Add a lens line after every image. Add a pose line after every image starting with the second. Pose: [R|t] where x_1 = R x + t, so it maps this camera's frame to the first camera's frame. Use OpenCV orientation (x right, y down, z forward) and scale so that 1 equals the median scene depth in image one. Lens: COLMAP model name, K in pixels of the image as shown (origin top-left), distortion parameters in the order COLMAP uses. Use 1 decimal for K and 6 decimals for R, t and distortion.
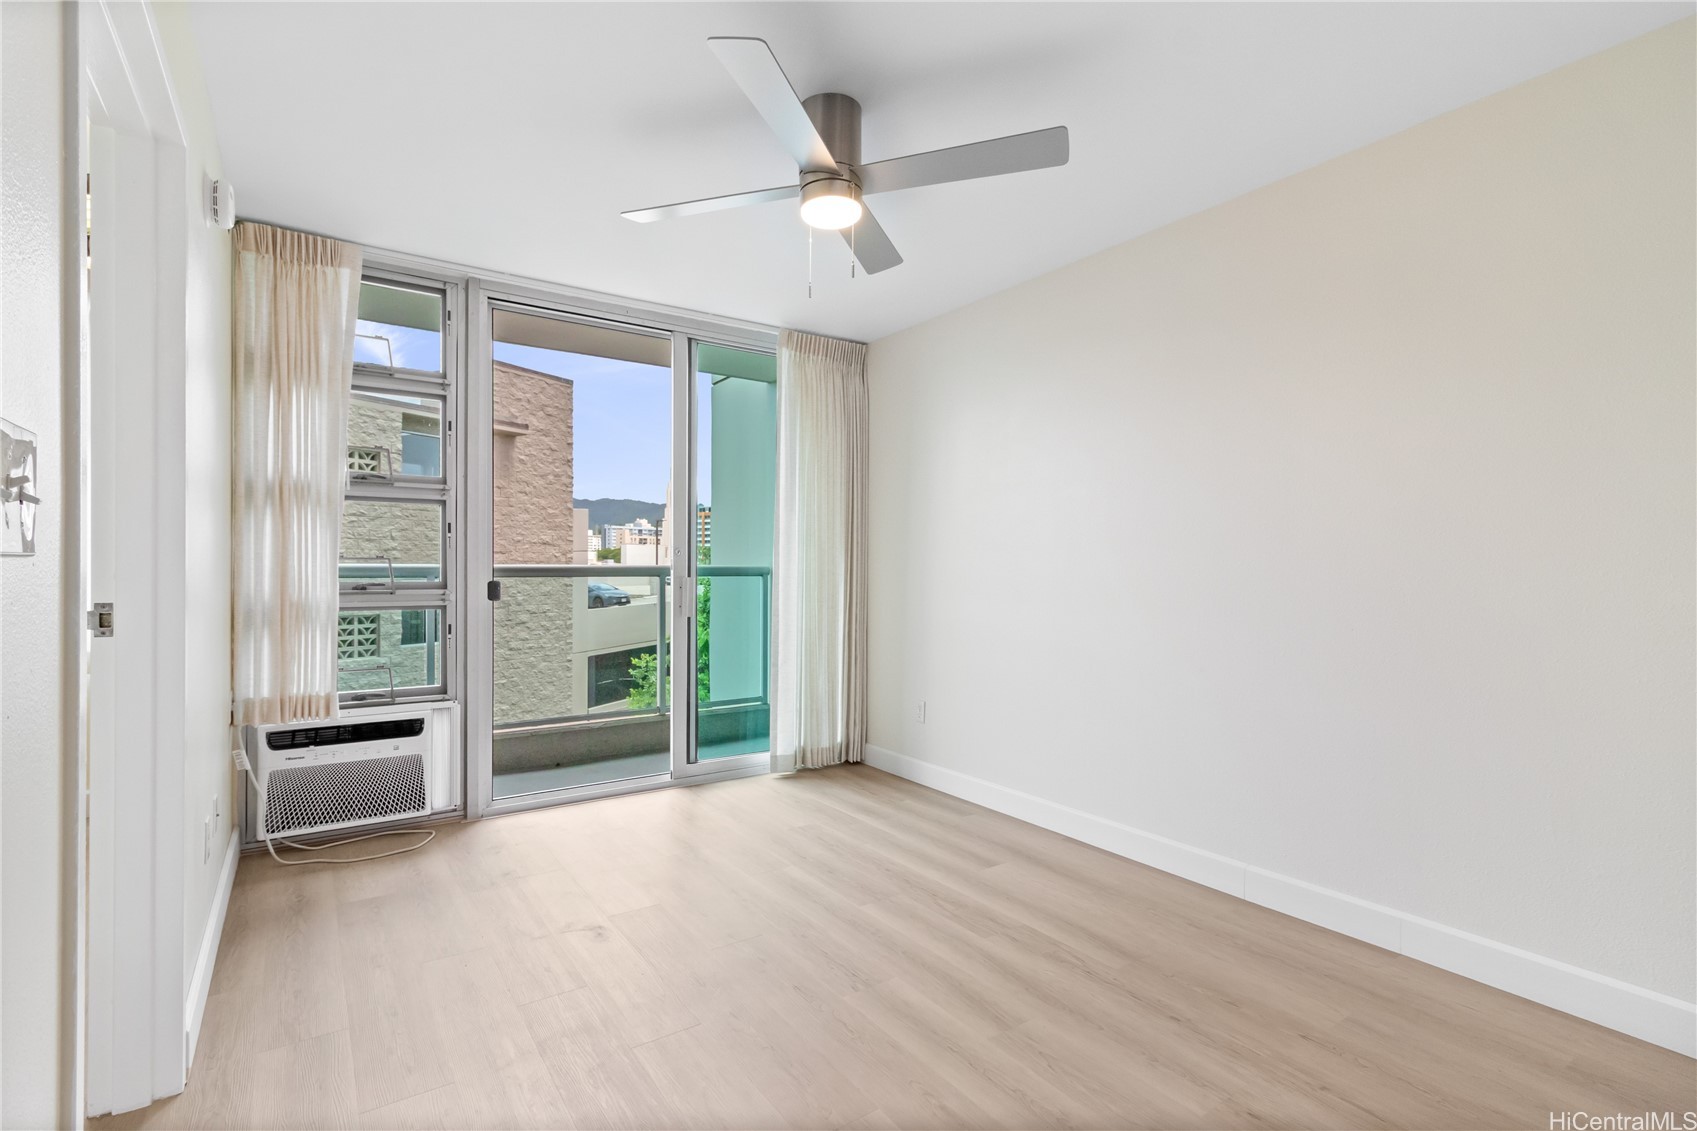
lens RADIAL K [[790.2, 0, 848.5], [0, 790.2, 565.5], [0, 0, 1]] dist [0.006567, 0.000266]
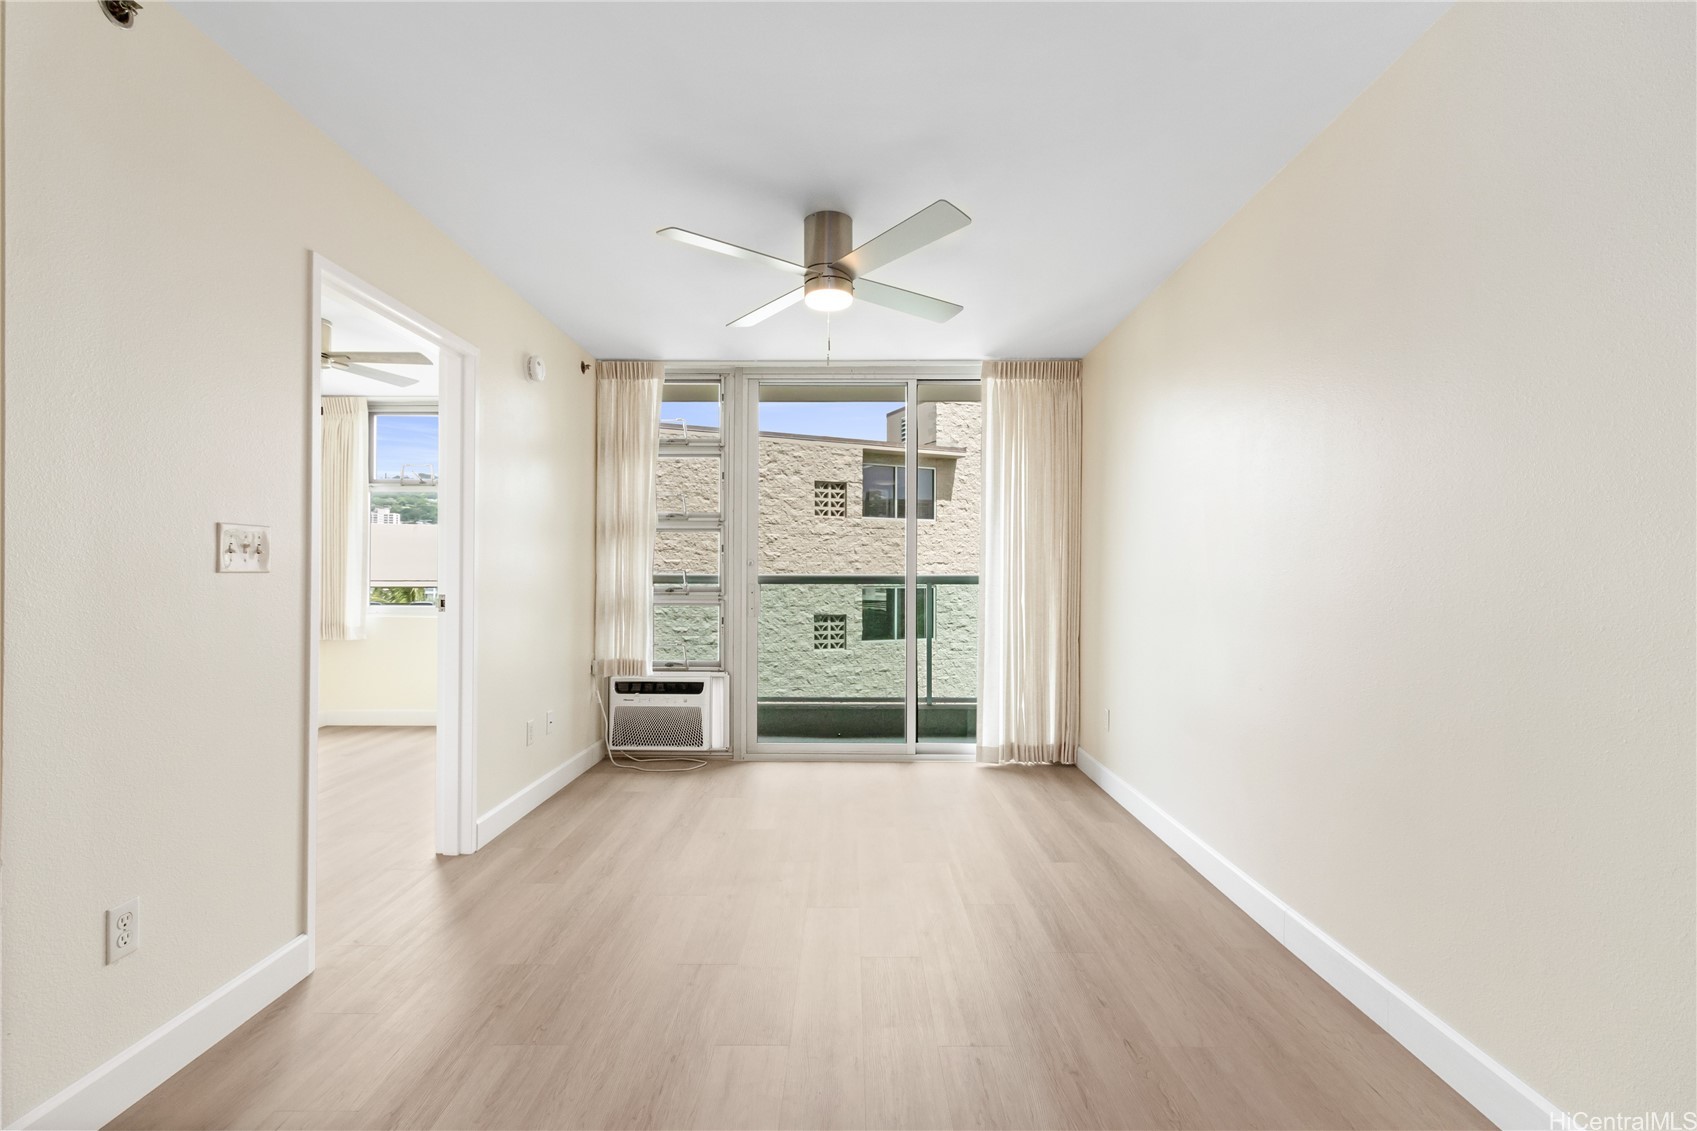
lens RADIAL K [[790.2, 0, 848.5], [0, 790.2, 565.5], [0, 0, 1]] dist [0.006567, 0.000266]
pose [[0.820432, -0.008562, -0.571680, 0.399298], [0.002274, 0.999929, -0.011711, -0.000154], [0.571739, 0.008308, 0.820393, -0.015377]]
